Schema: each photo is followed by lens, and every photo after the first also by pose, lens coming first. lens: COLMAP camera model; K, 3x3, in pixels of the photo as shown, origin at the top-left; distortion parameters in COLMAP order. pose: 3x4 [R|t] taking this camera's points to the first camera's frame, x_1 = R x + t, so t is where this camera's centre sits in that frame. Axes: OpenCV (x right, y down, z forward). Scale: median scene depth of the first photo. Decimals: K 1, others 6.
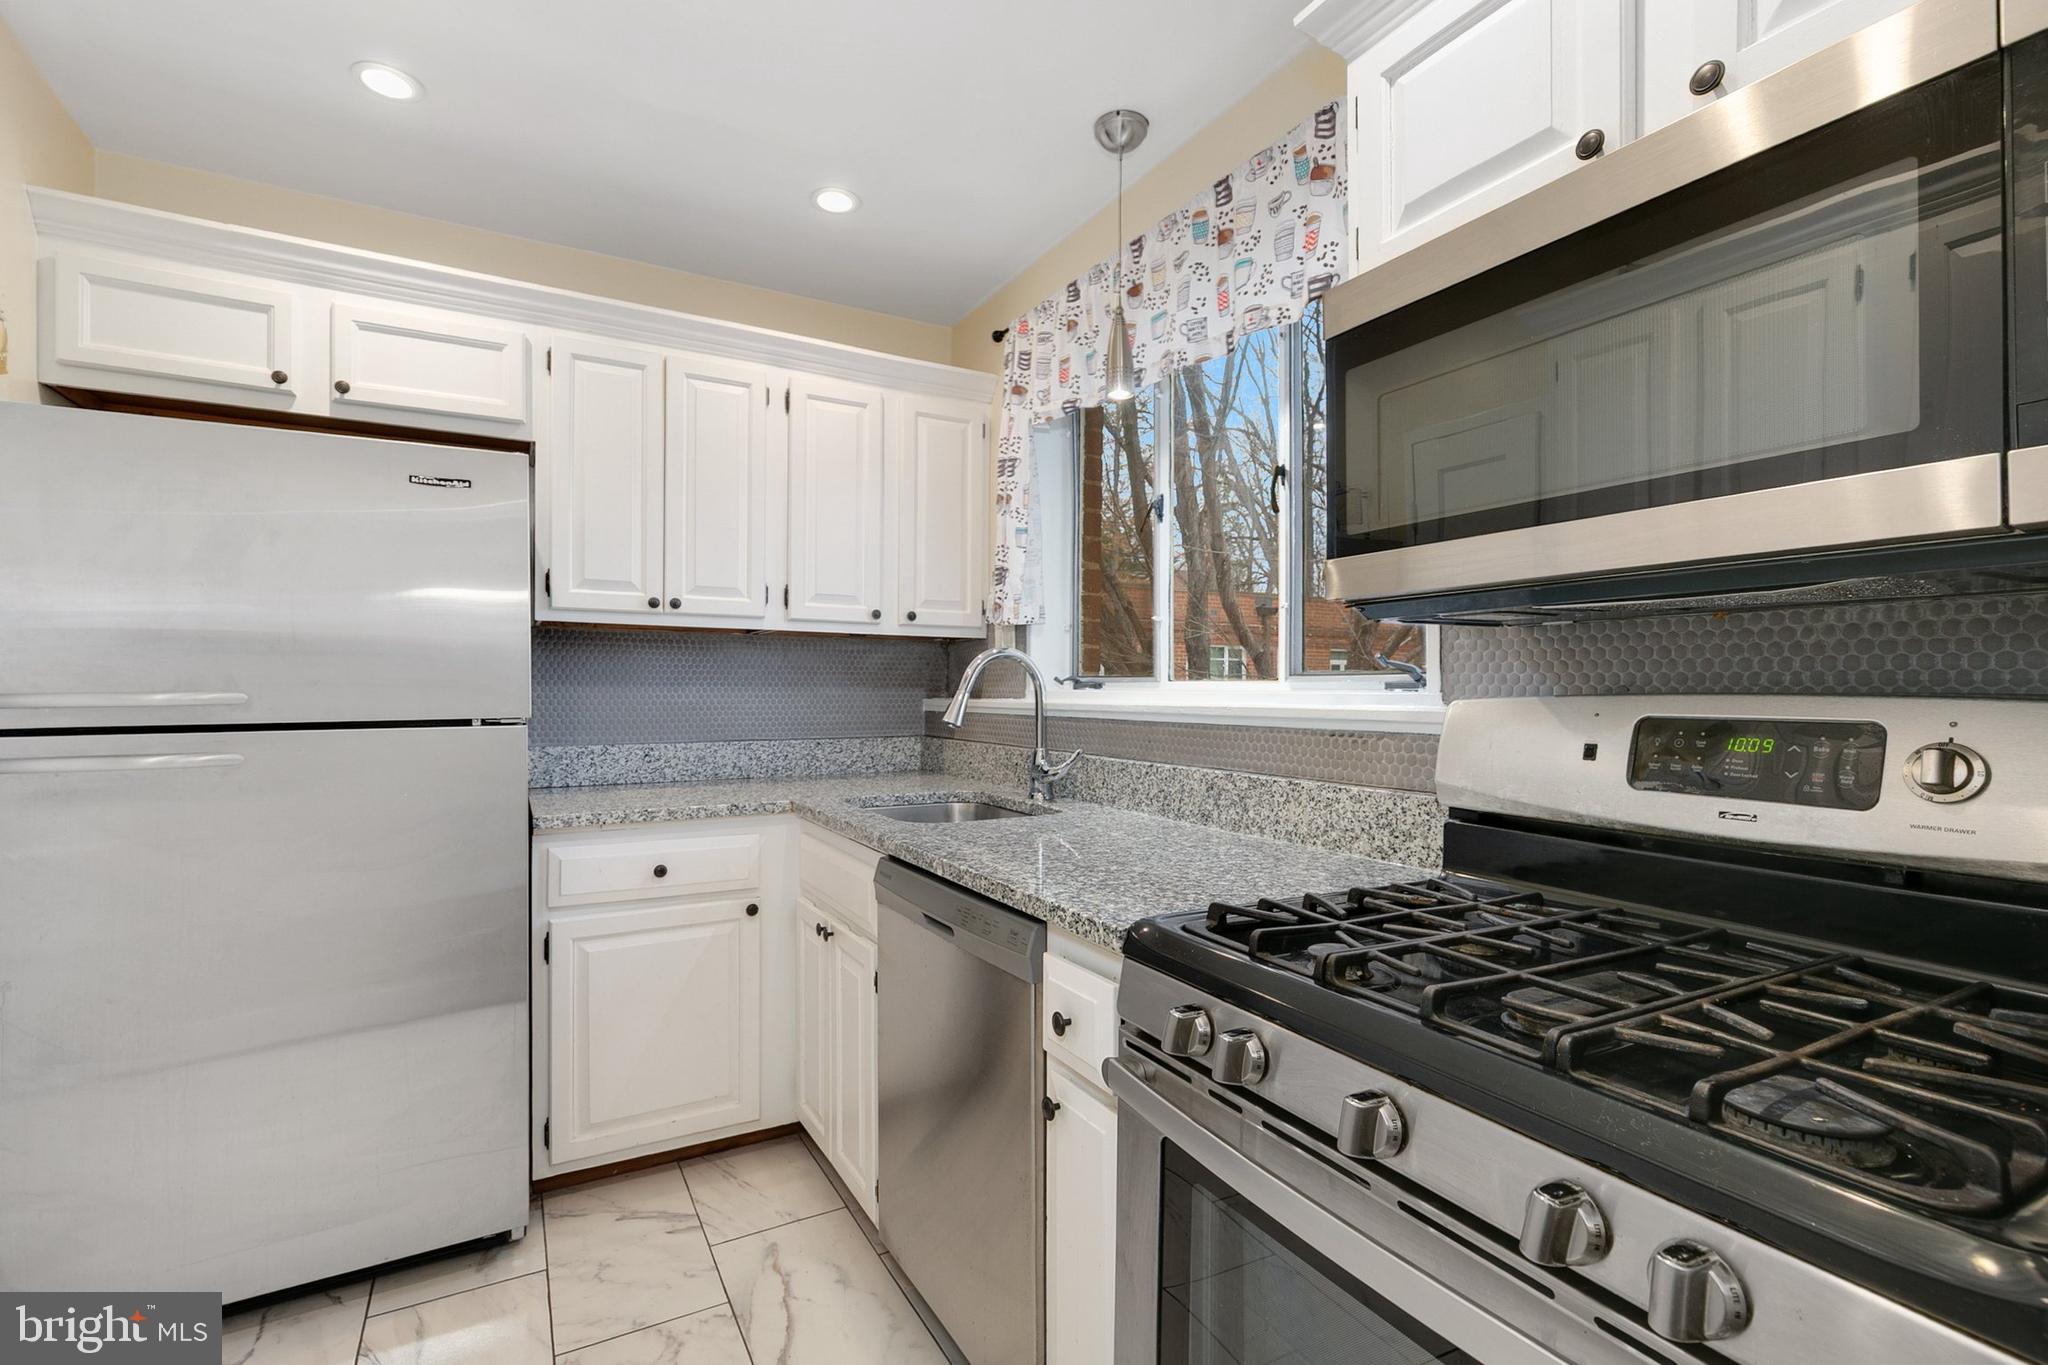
lens RADIAL K [[931.4, 0, 1005.6], [0, 931.4, 690.0], [0, 0, 1]] dist [0.010539, -0.002382]
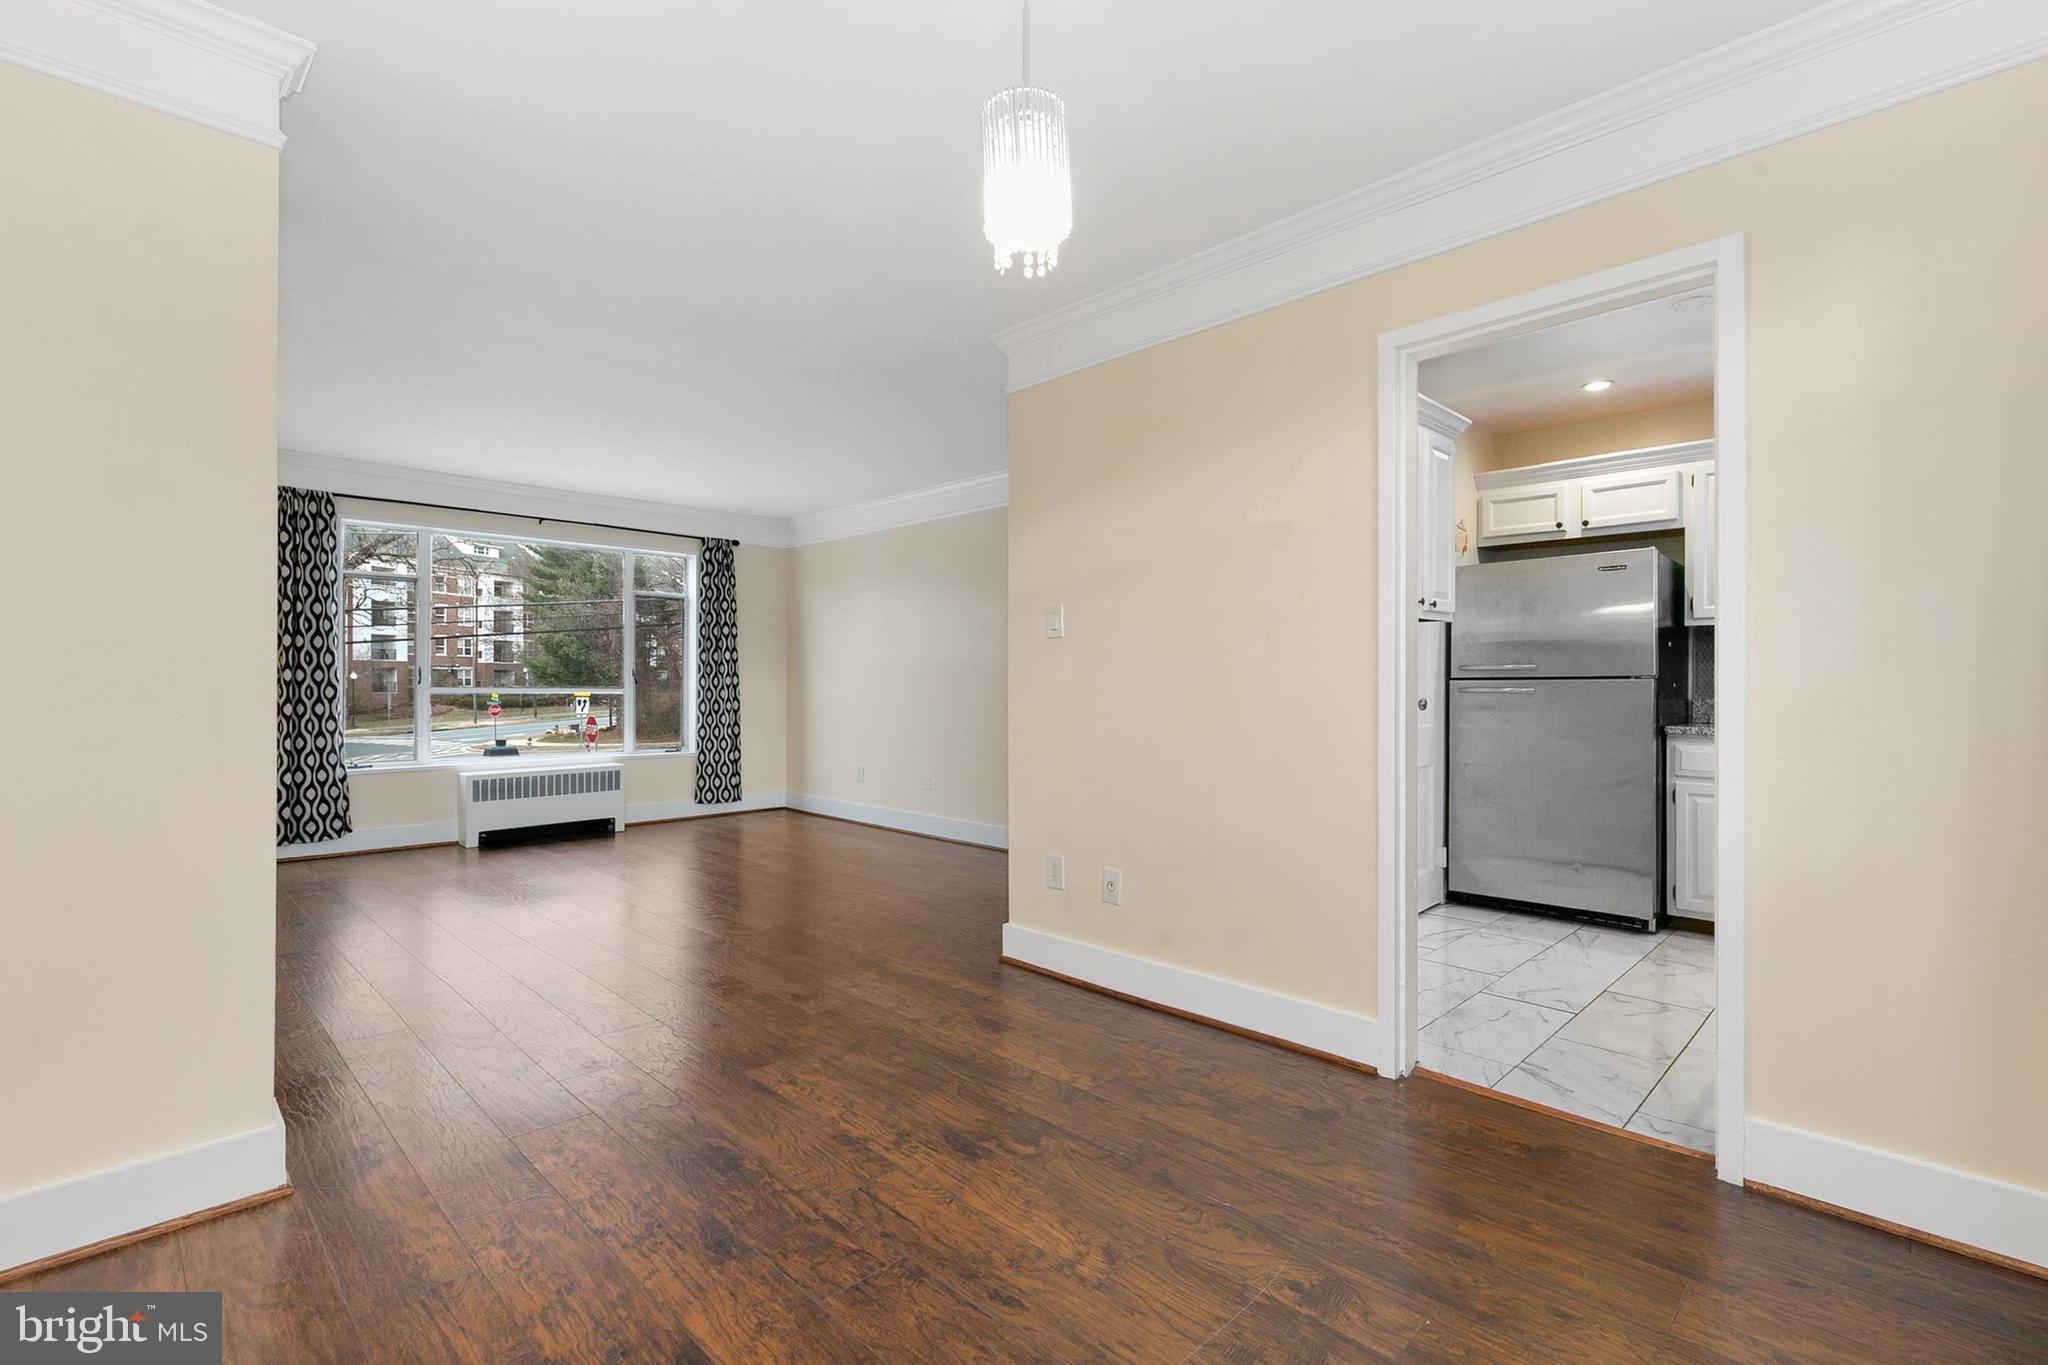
lens RADIAL K [[931.4, 0, 1018.2], [0, 931.4, 681.9], [0, 0, 1]] dist [0.010539, -0.002382]
pose [[0.275312, -0.004894, -0.961343, 1.063915], [-0.005502, 0.999963, -0.006667, 0.064102], [0.961339, 0.007125, 0.275274, -0.893955]]
